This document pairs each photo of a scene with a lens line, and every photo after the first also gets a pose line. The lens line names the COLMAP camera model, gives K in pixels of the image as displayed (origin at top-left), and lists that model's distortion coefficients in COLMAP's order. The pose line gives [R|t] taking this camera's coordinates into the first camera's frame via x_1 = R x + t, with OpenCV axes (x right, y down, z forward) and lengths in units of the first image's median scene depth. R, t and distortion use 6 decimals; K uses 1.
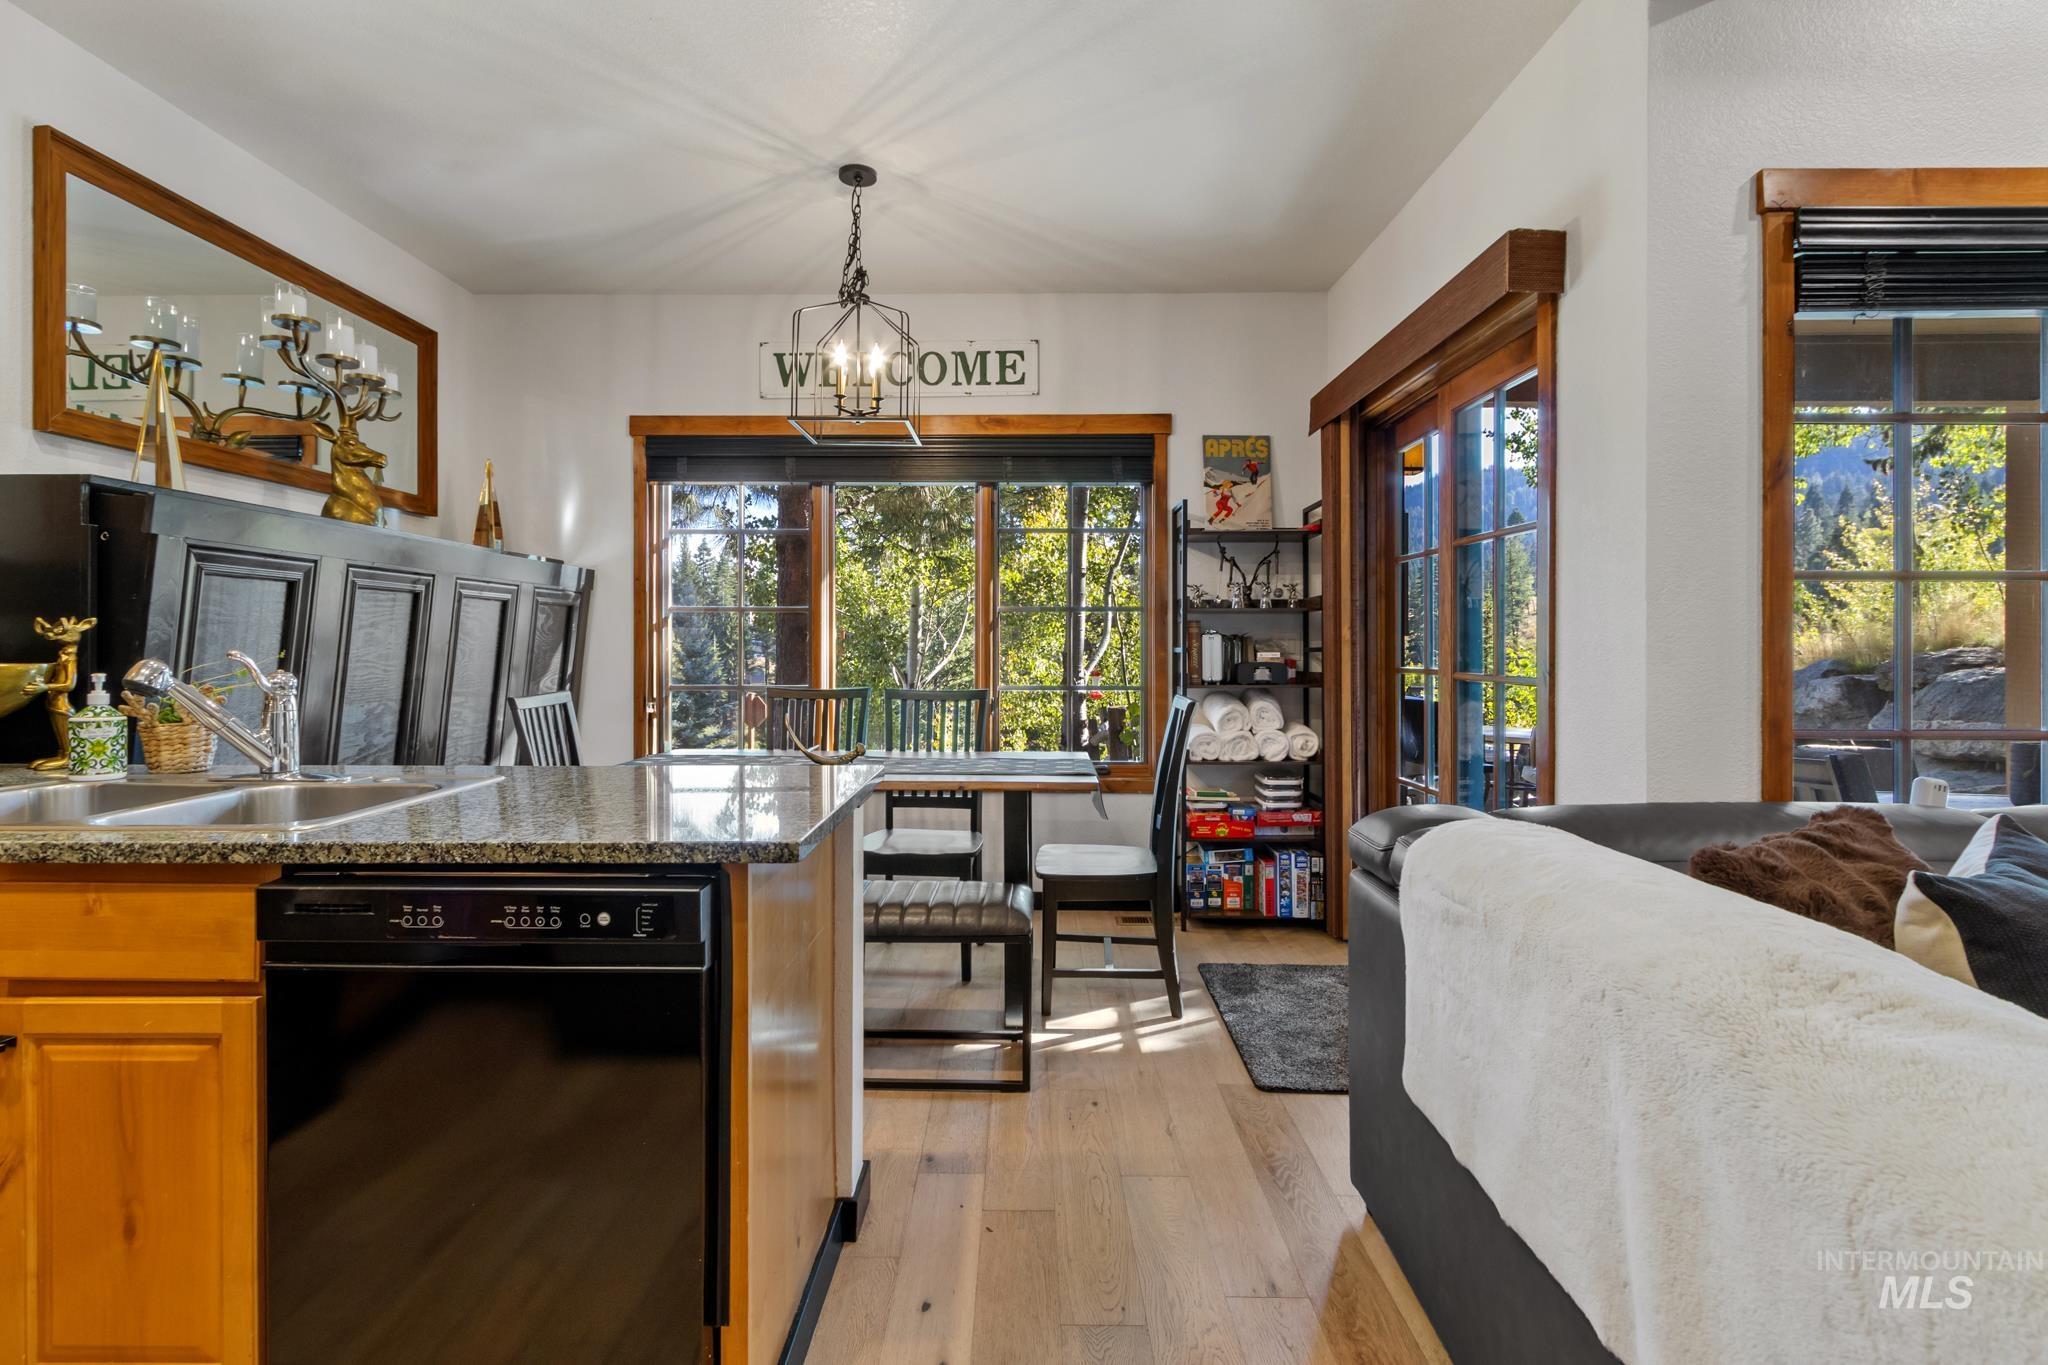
lens RADIAL K [[963.0, 0, 989.1], [0, 963.0, 660.5], [0, 0, 1]] dist [0.014991, -0.007464]
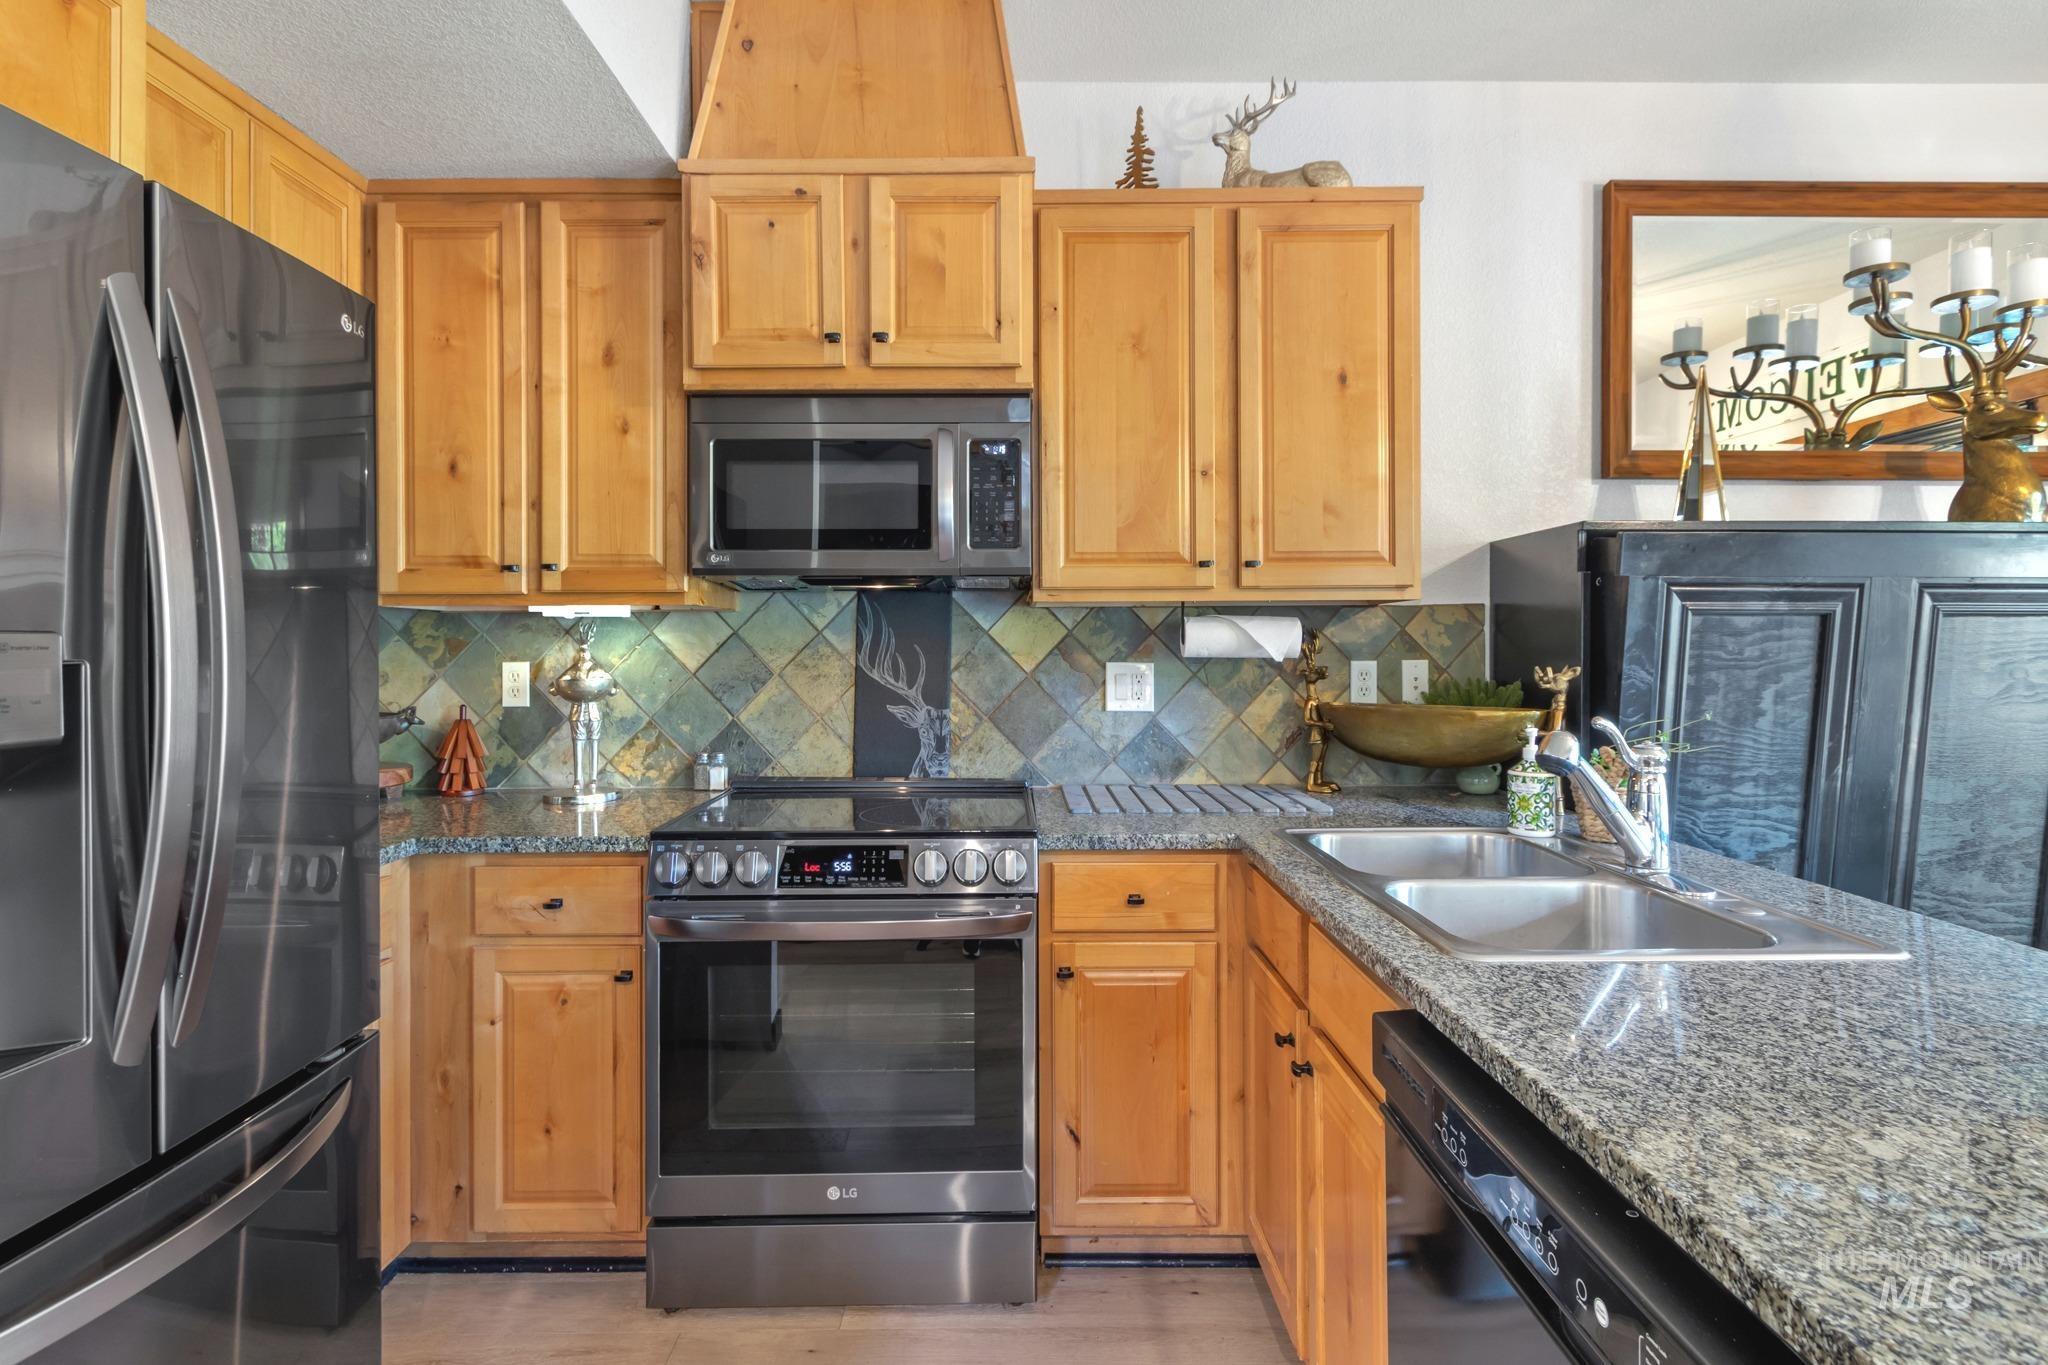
lens RADIAL K [[1007.0, 0, 1001.5], [0, 1007.0, 649.5], [0, 0, 1]] dist [0.008670, -0.003751]
pose [[0.048382, -0.003085, -0.998824, 0.037049], [-0.019165, 0.999808, -0.004017, -0.022975], [0.998645, 0.019337, 0.048313, 0.183962]]
